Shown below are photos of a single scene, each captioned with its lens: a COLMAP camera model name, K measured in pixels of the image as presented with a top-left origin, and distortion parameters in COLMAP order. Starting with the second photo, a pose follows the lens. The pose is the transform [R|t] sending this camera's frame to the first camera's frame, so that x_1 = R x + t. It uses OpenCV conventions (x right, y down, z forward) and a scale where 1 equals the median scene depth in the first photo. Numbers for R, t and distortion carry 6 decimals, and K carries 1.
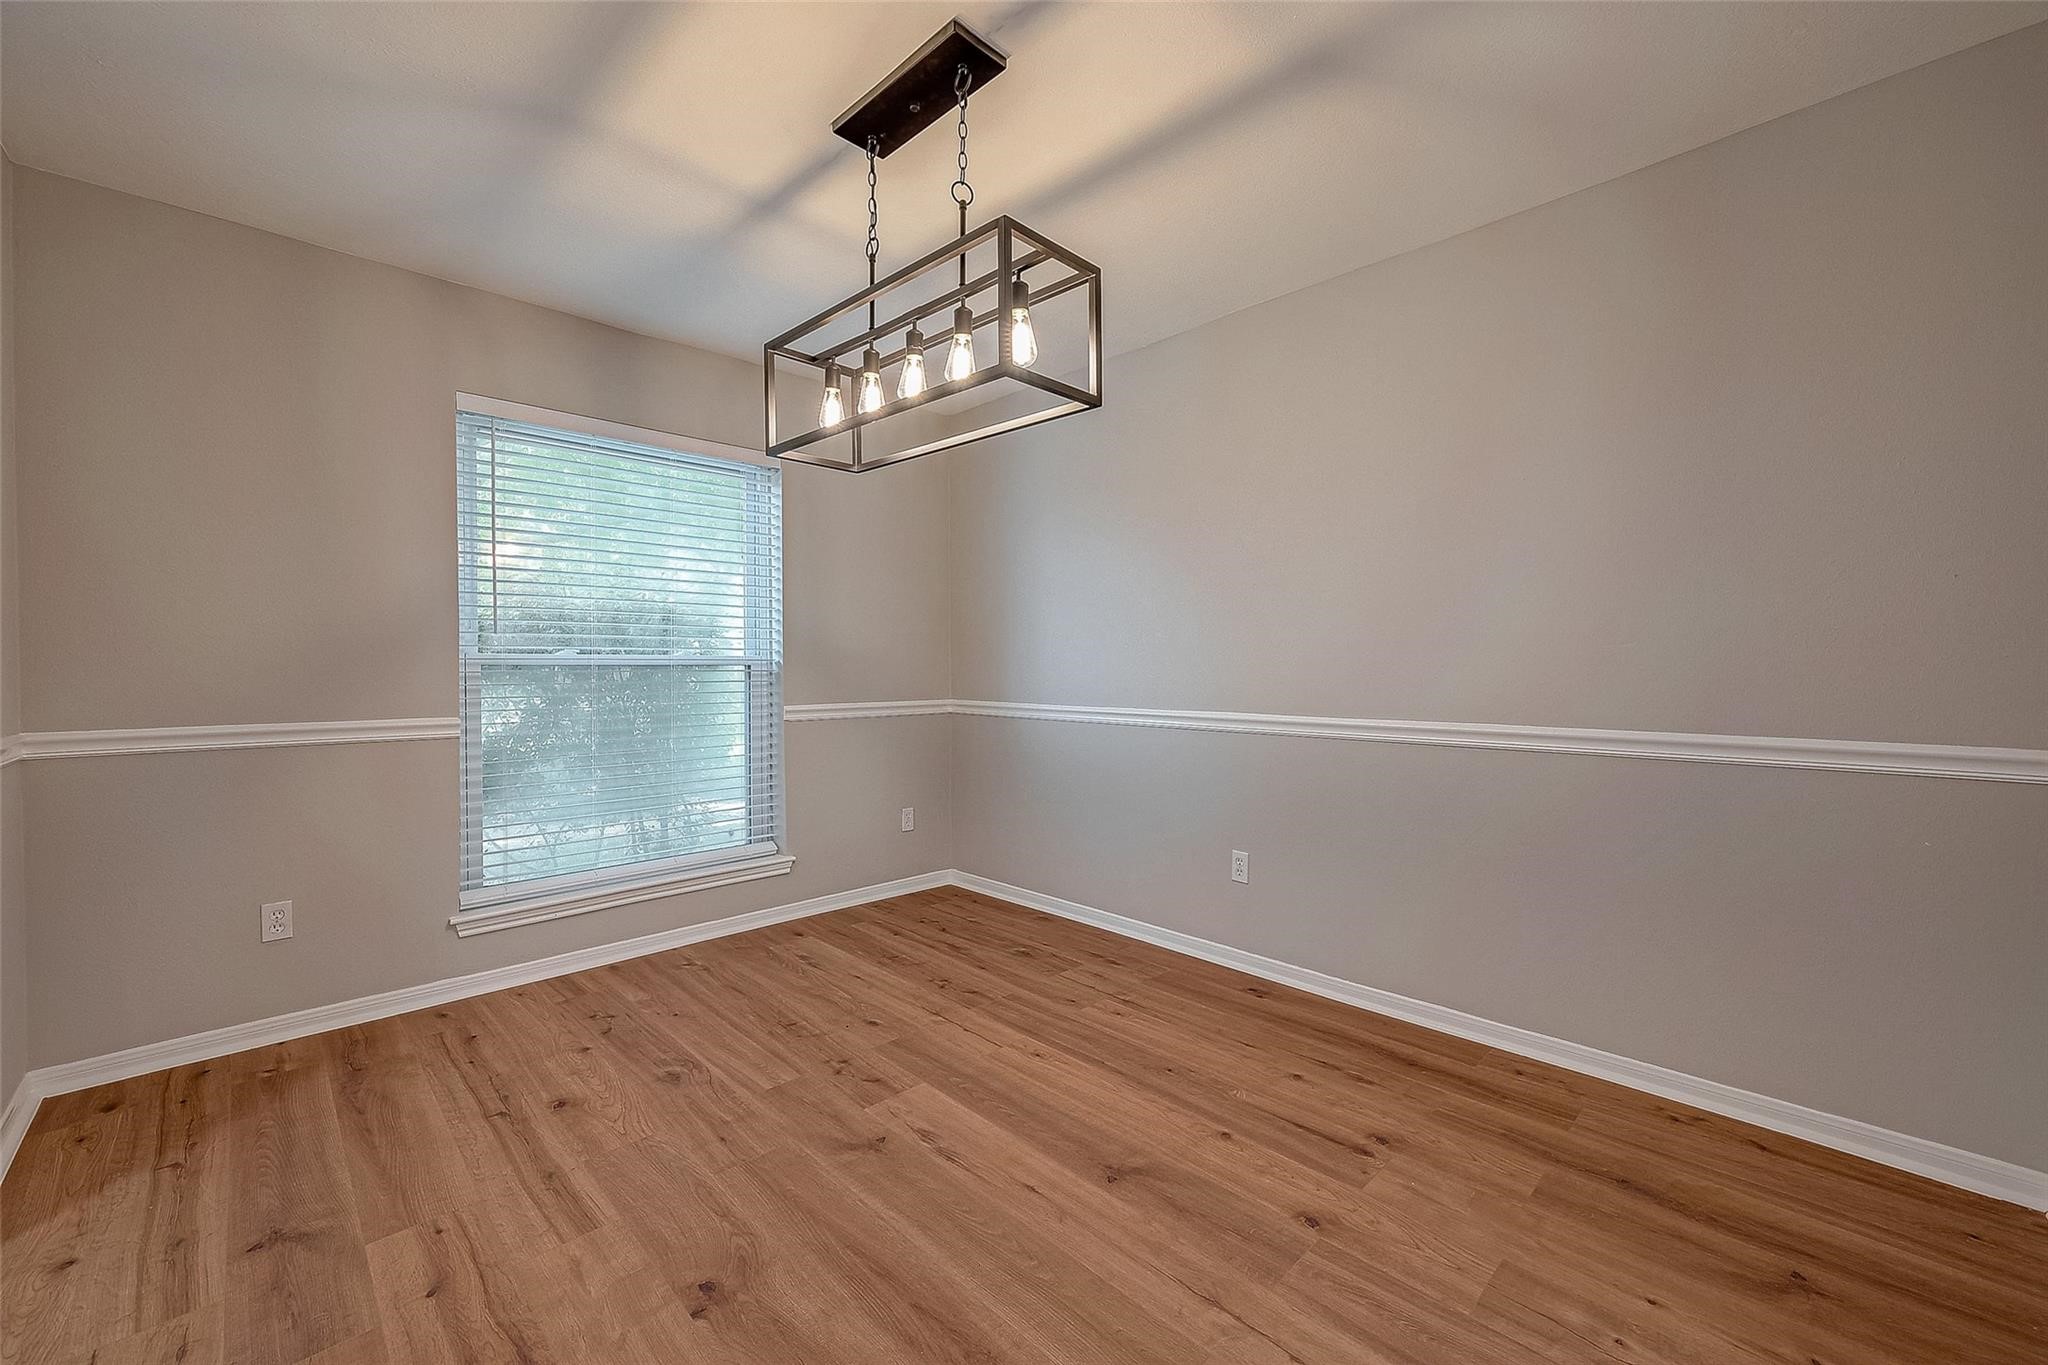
lens RADIAL K [[807.3, 0, 1026.9], [0, 807.3, 679.5], [0, 0, 1]] dist [0.000032, 0.000253]
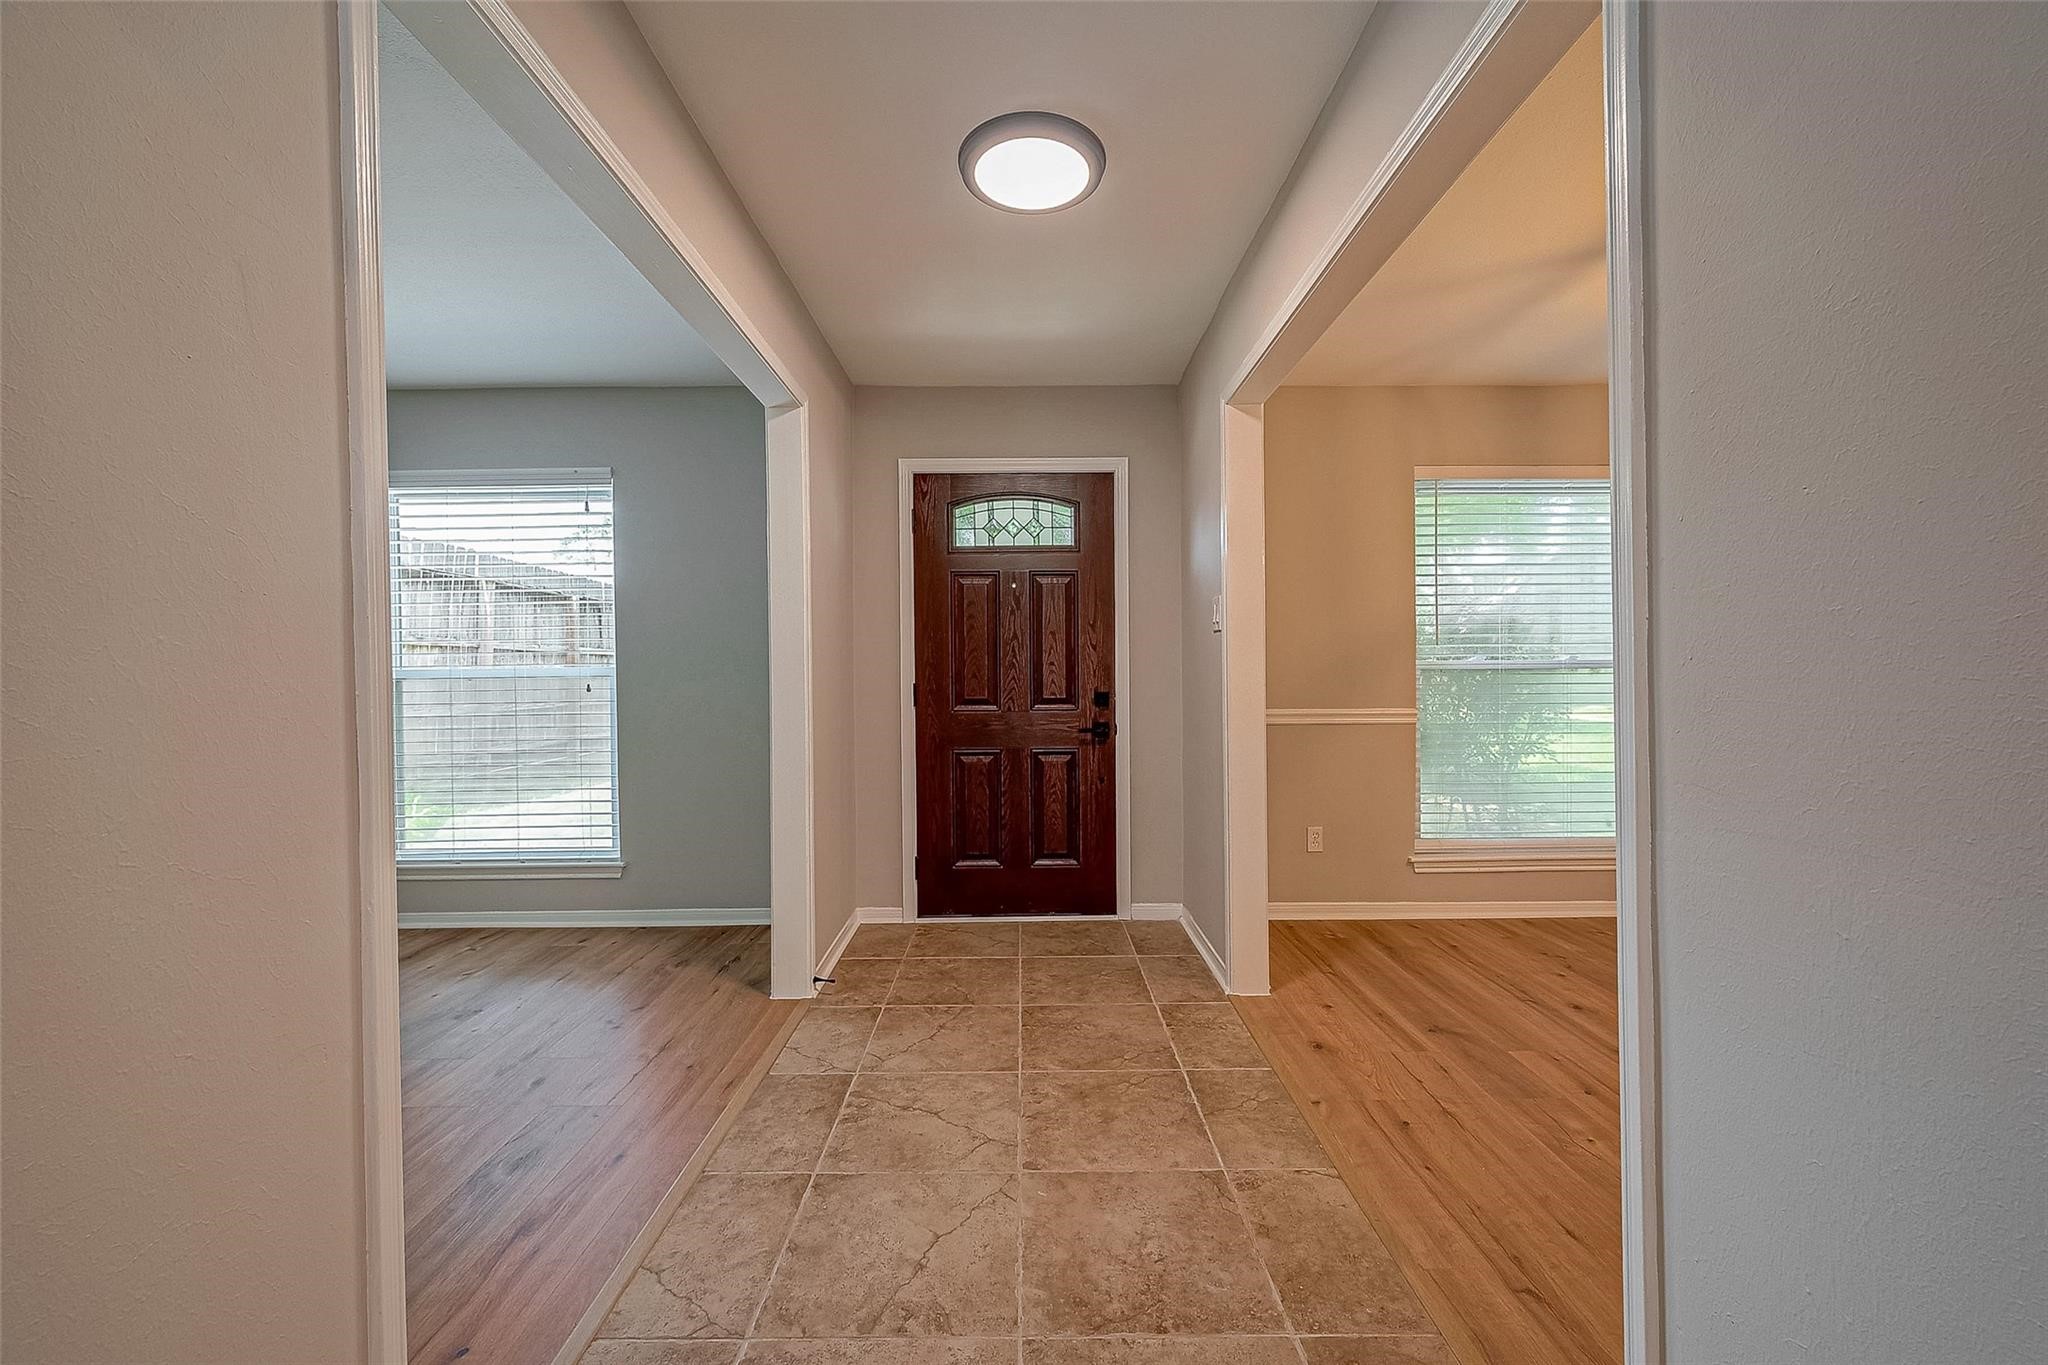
lens RADIAL K [[807.3, 0, 1027.1], [0, 807.3, 679.4], [0, 0, 1]] dist [0.000032, 0.000253]
pose [[0.713650, 0.000468, -0.700502, -0.230942], [0.000069, 1.000000, 0.000738, -0.002817], [0.700502, -0.000575, 0.713650, -0.423959]]
